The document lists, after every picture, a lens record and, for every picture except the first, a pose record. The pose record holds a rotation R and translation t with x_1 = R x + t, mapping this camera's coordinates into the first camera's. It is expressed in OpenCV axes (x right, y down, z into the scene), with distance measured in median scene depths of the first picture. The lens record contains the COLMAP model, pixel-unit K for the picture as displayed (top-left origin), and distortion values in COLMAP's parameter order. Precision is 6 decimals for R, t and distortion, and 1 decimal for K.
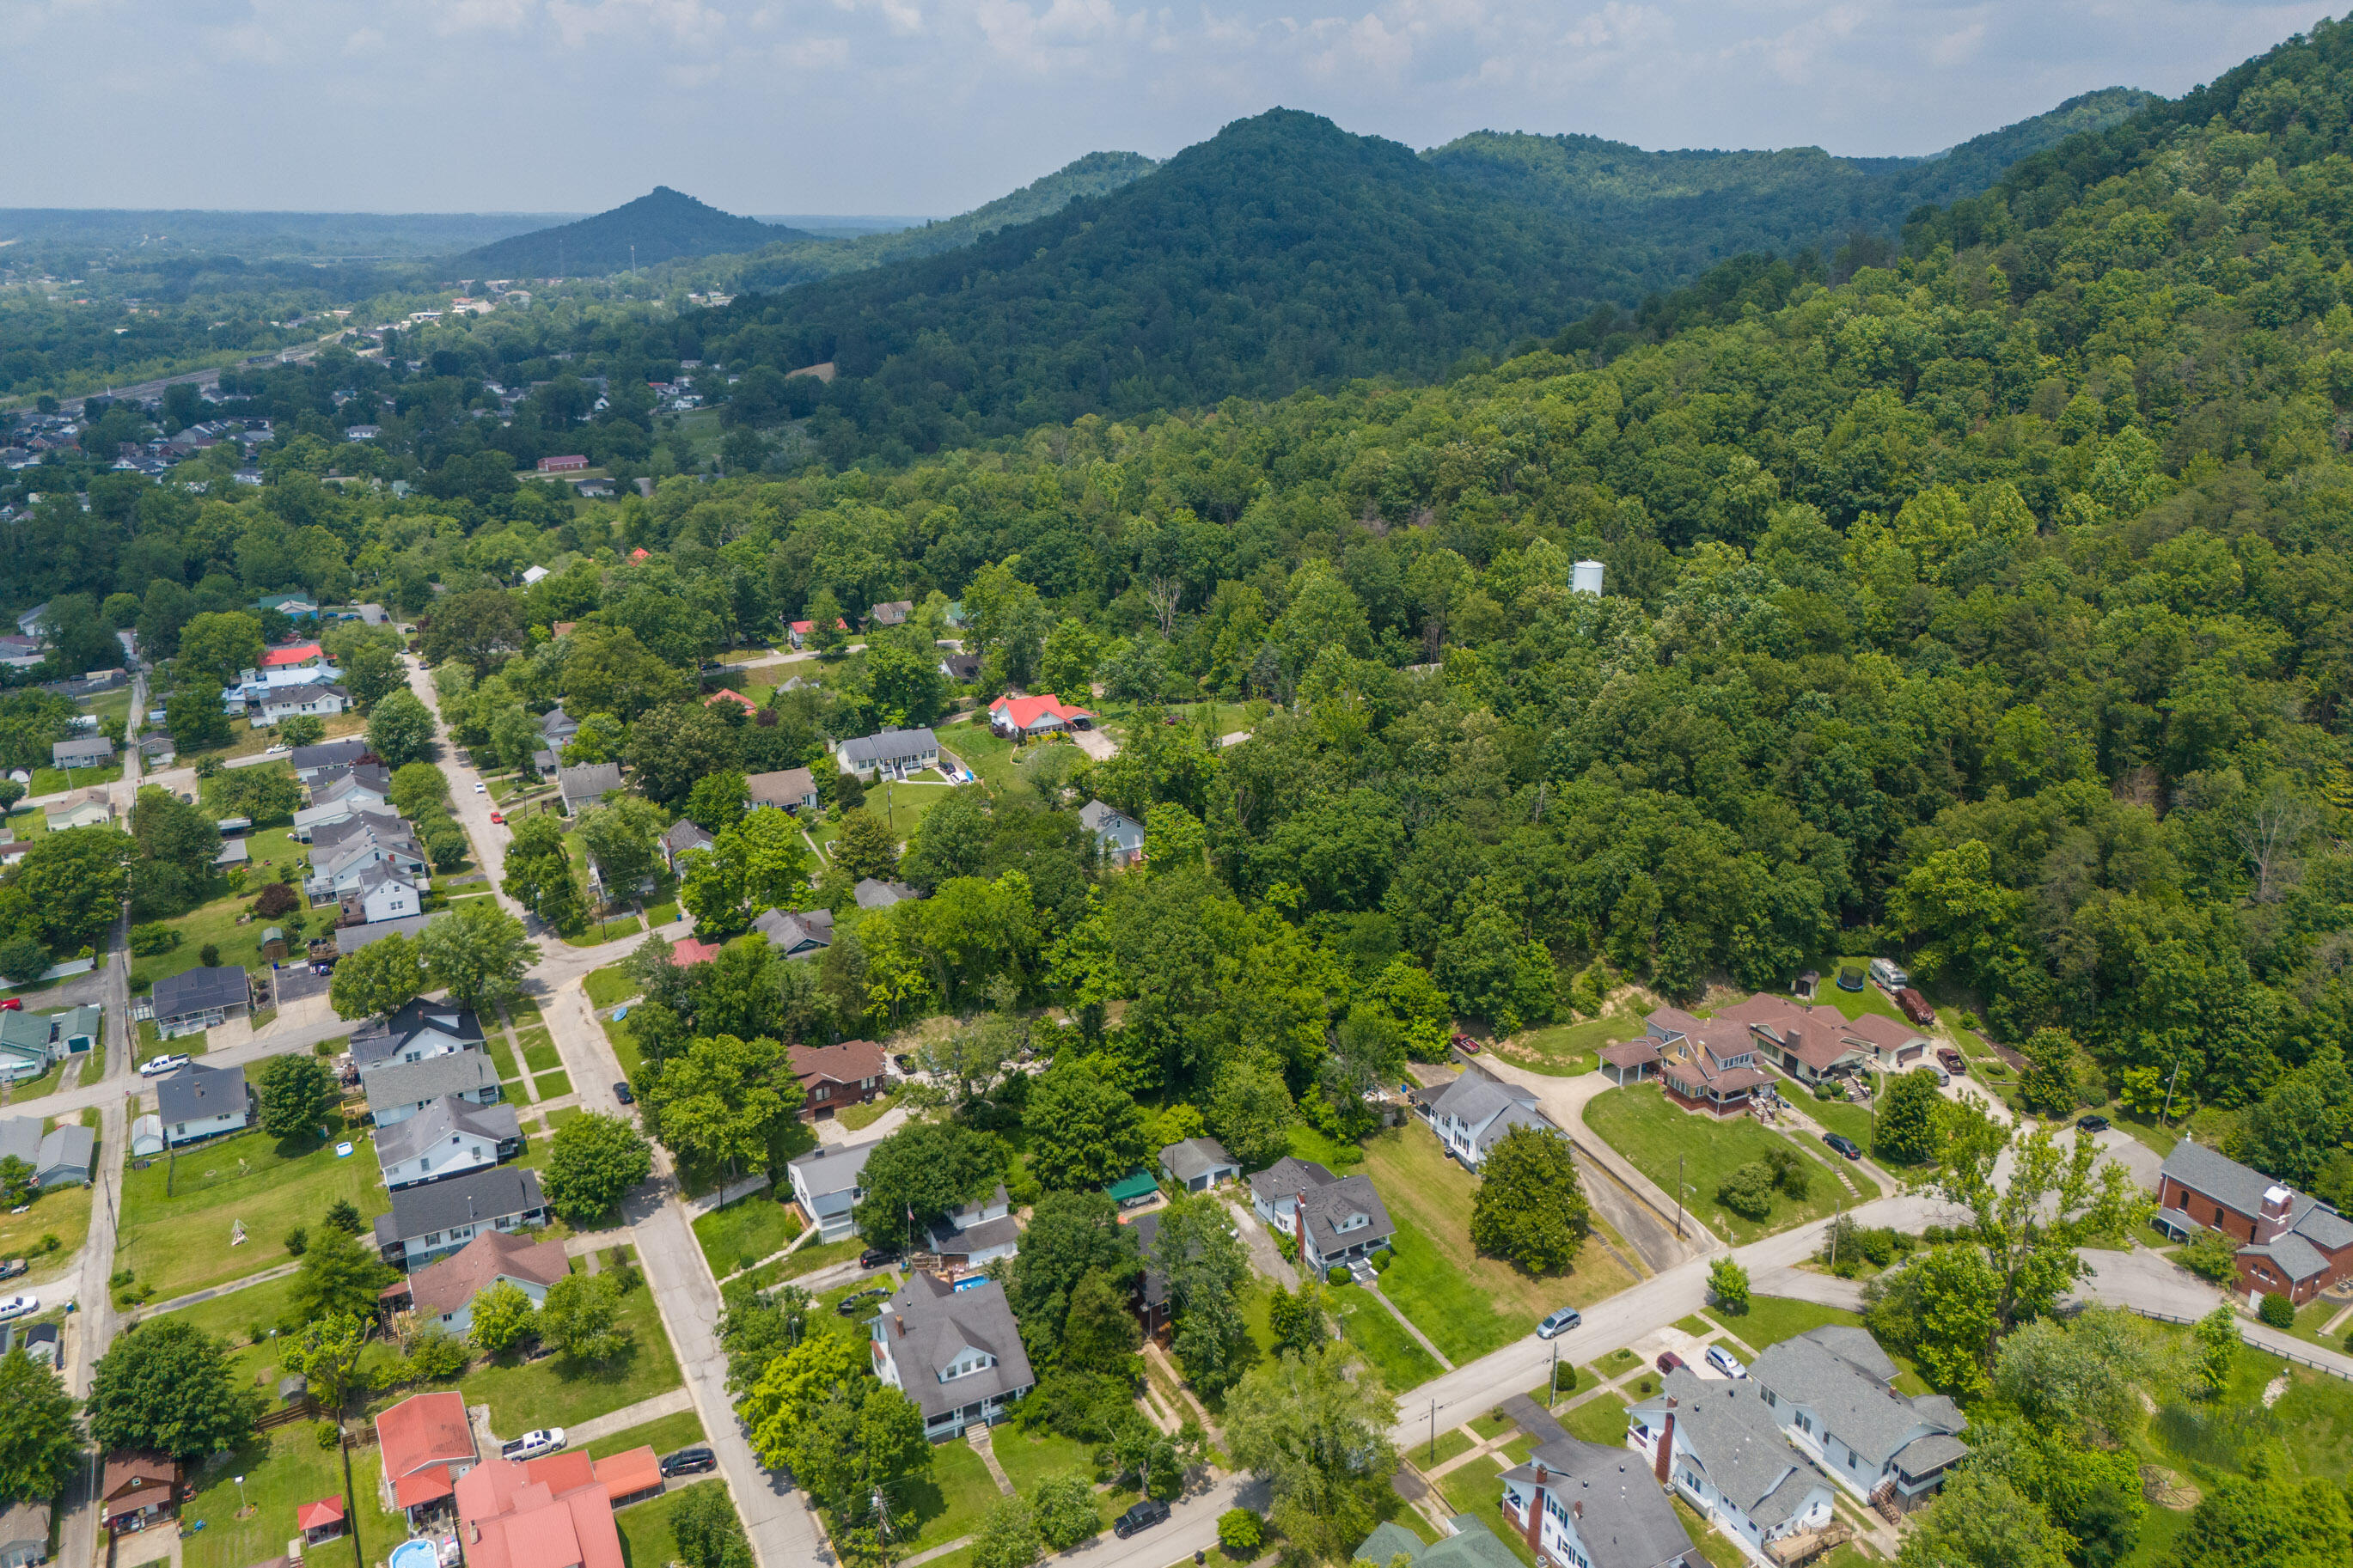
lens RADIAL K [[1746.0, 0, 1172.4], [0, 1746.0, 764.8], [0, 0, 1]] dist [0.062997, -0.058993]
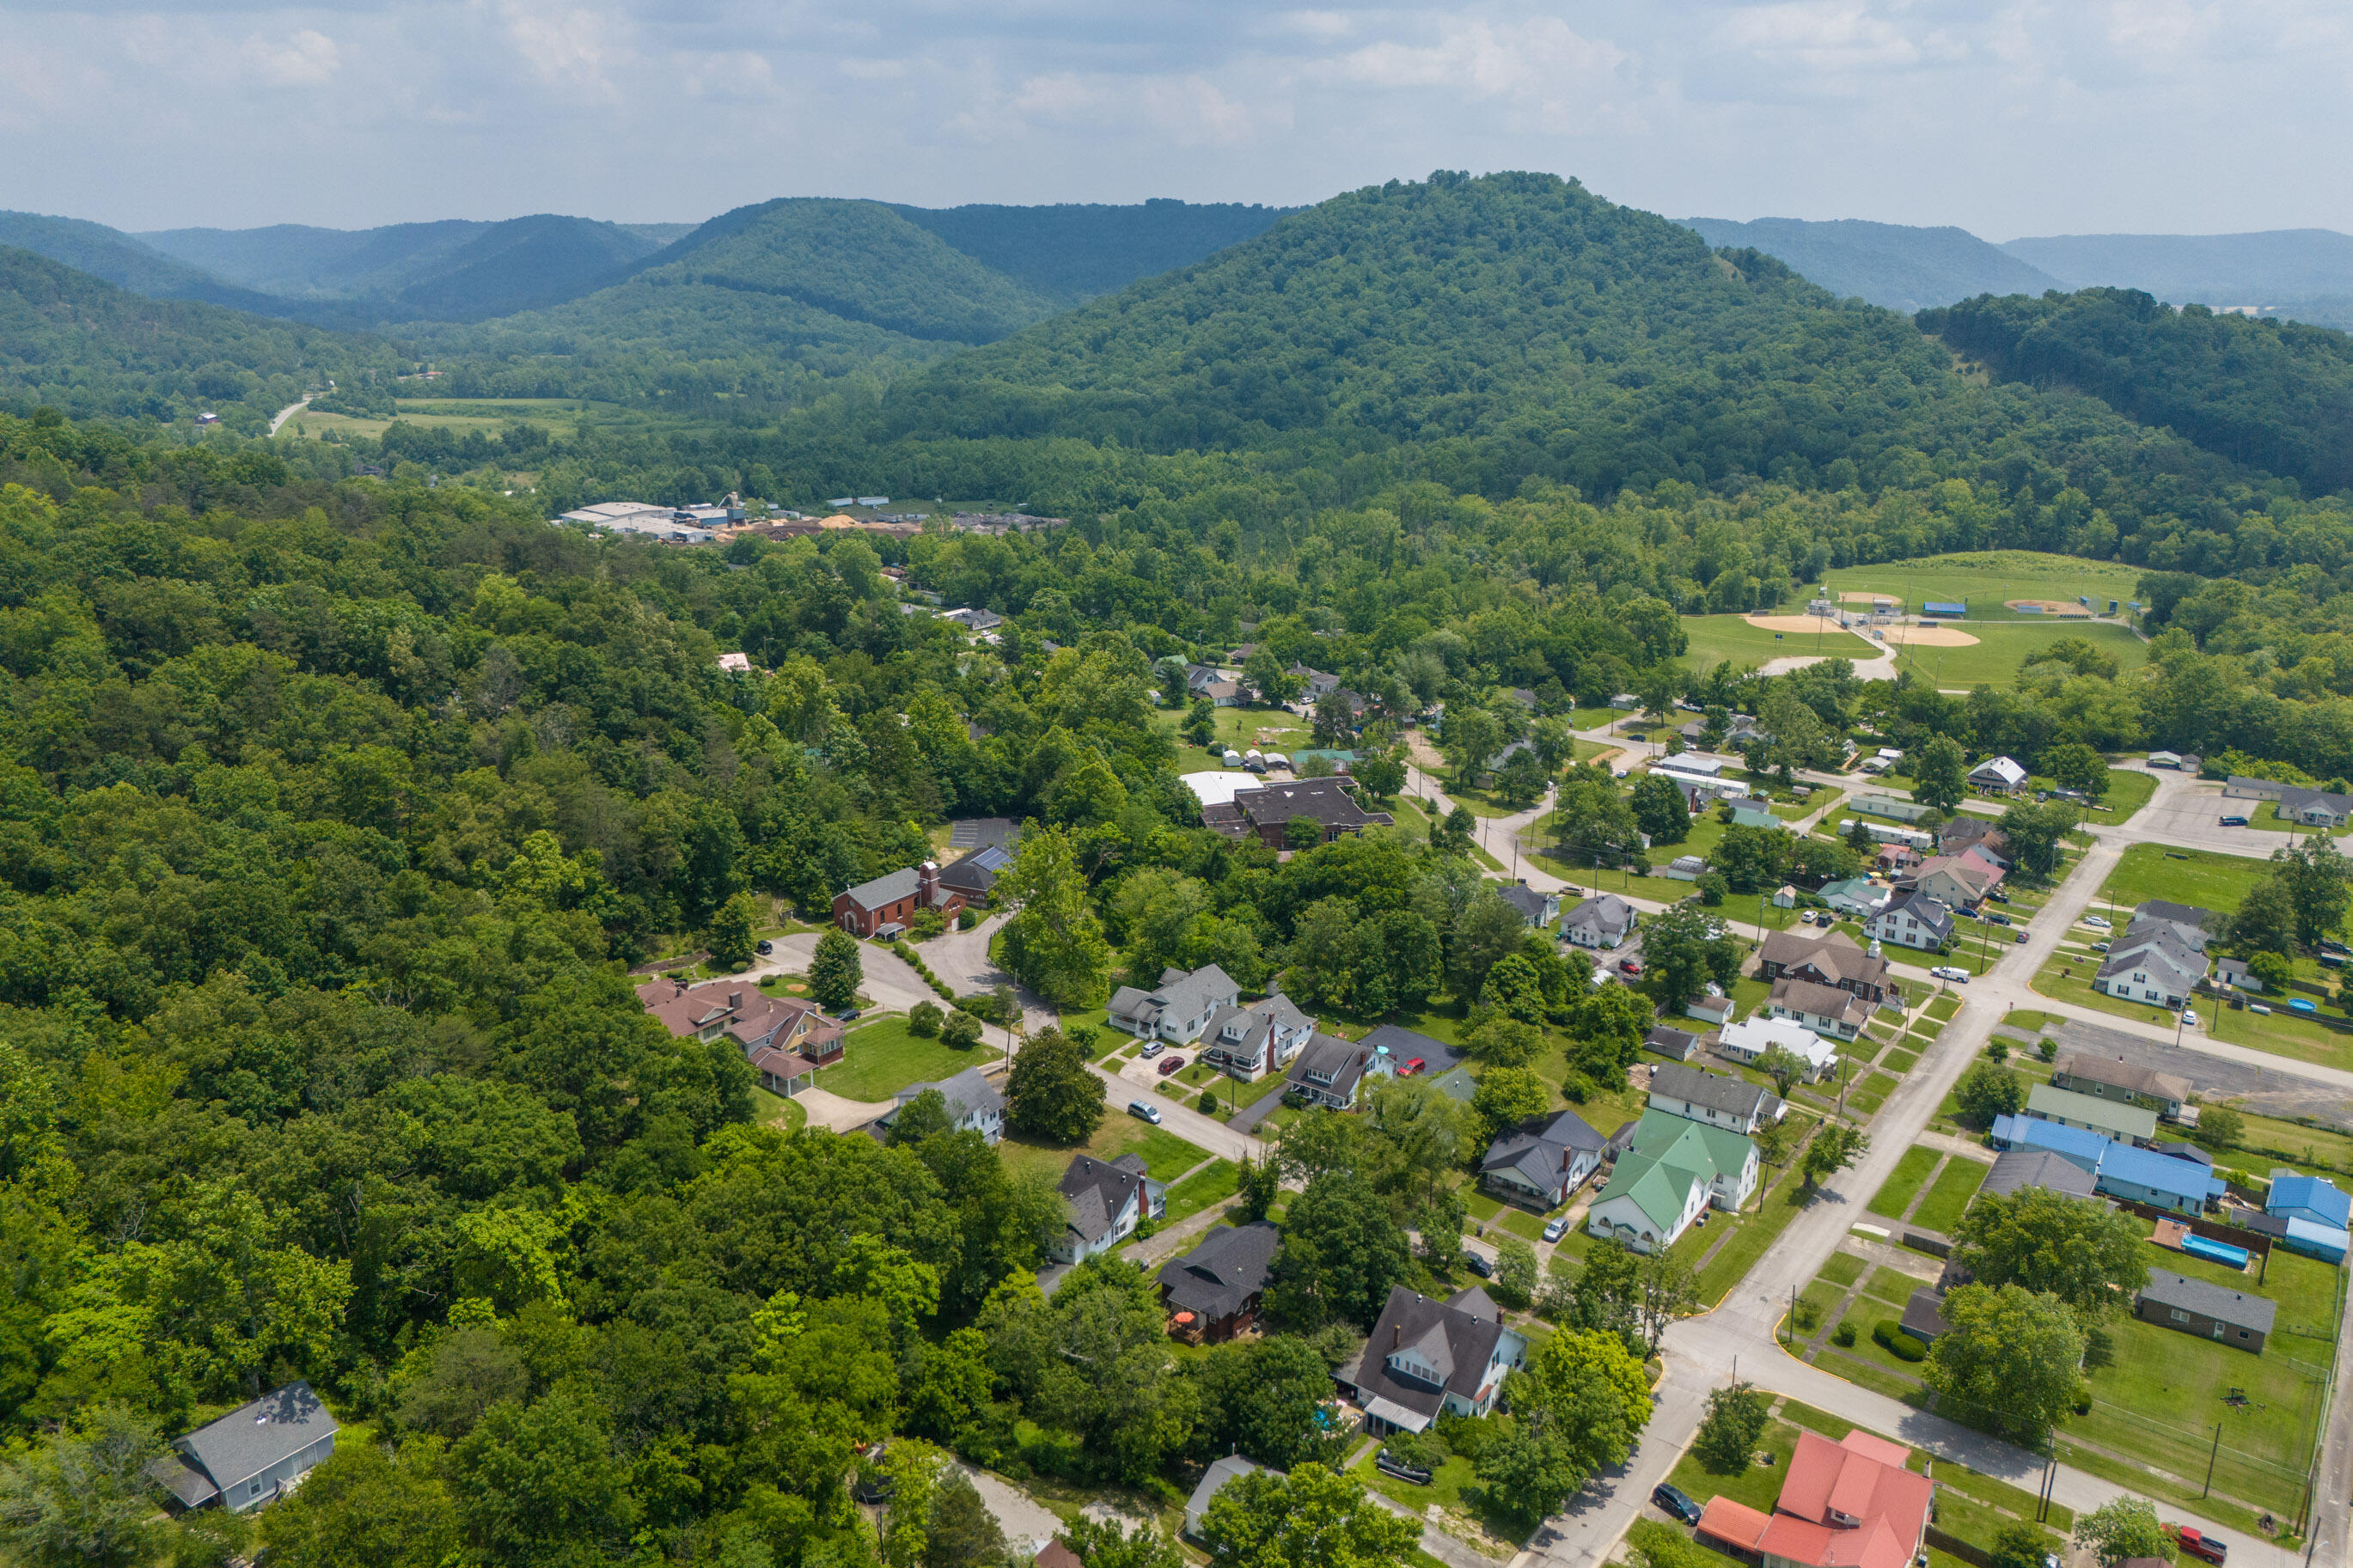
lens RADIAL K [[1746.0, 0, 1172.4], [0, 1746.0, 764.8], [0, 0, 1]] dist [0.062997, -0.058993]
pose [[-0.438154, -0.249680, 0.863528, -0.849160], [0.281908, 0.874018, 0.395753, -0.416794], [-0.853551, 0.416837, -0.312567, 1.290196]]
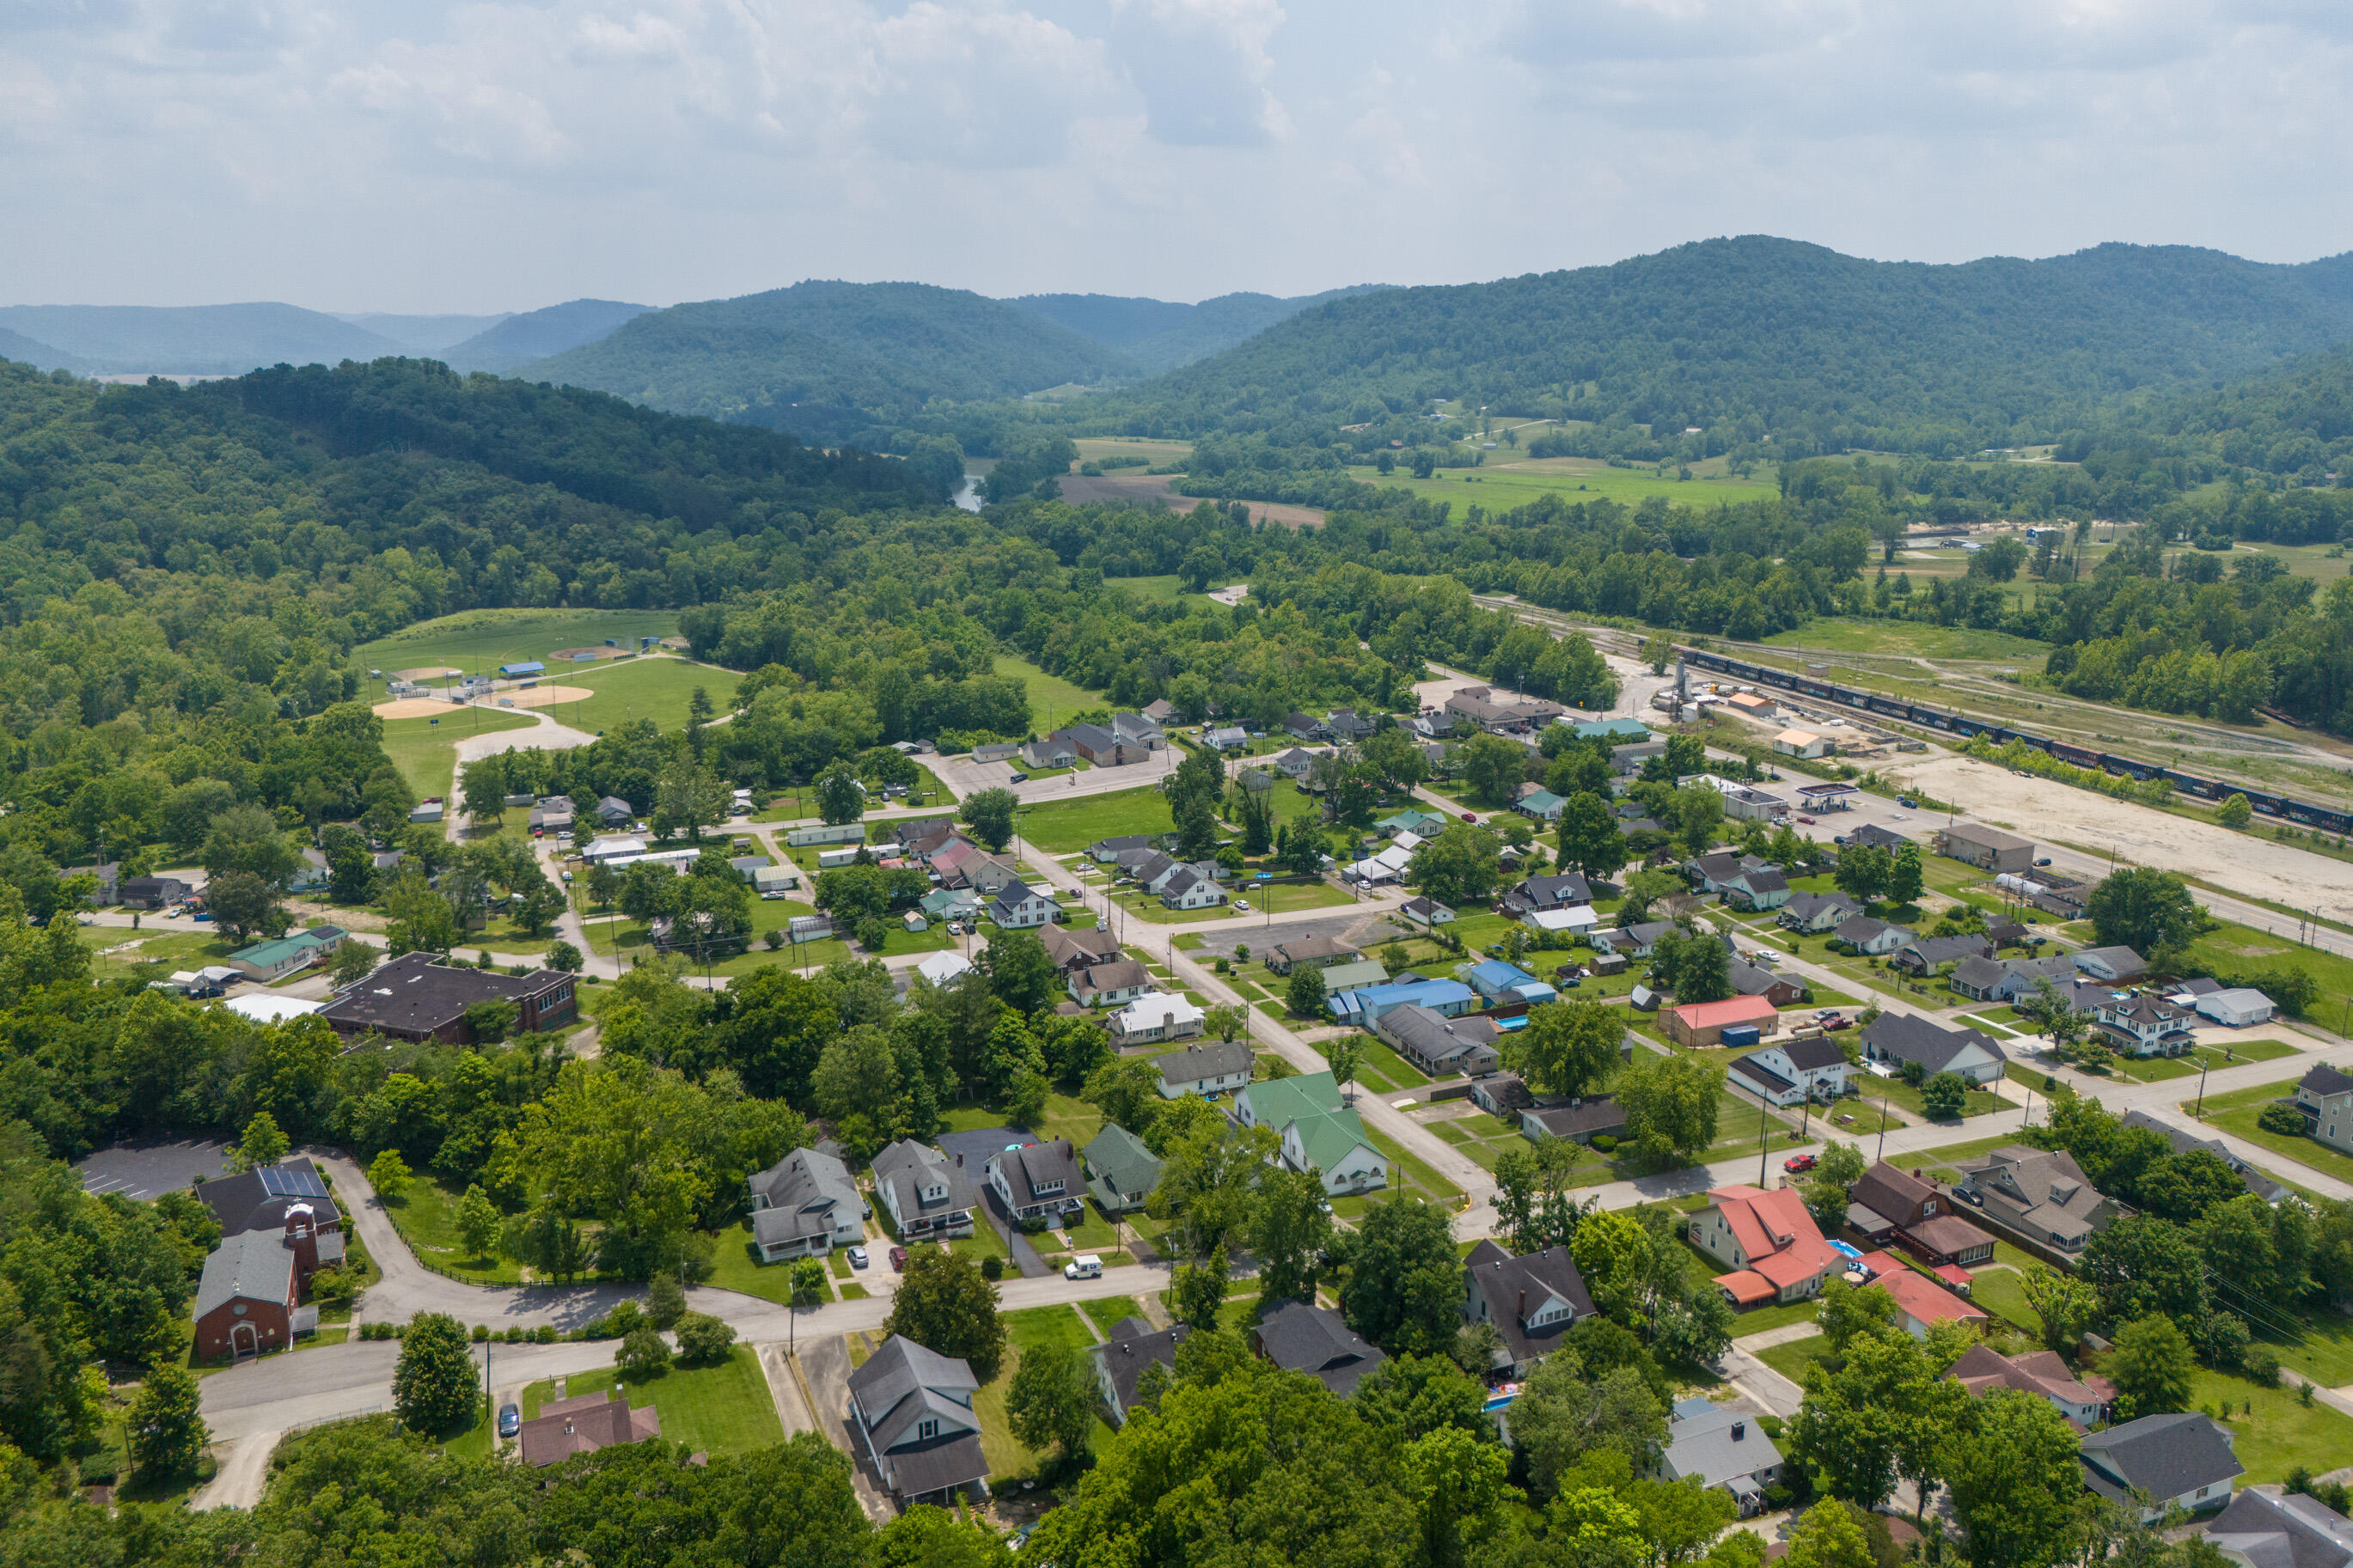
lens RADIAL K [[1746.0, 0, 1172.4], [0, 1746.0, 764.8], [0, 0, 1]] dist [0.062997, -0.058993]
pose [[-0.996295, -0.016484, 0.084406, 0.001009], [0.031314, 0.844555, 0.534552, -0.566953], [-0.080097, 0.535215, -0.840910, 1.754266]]
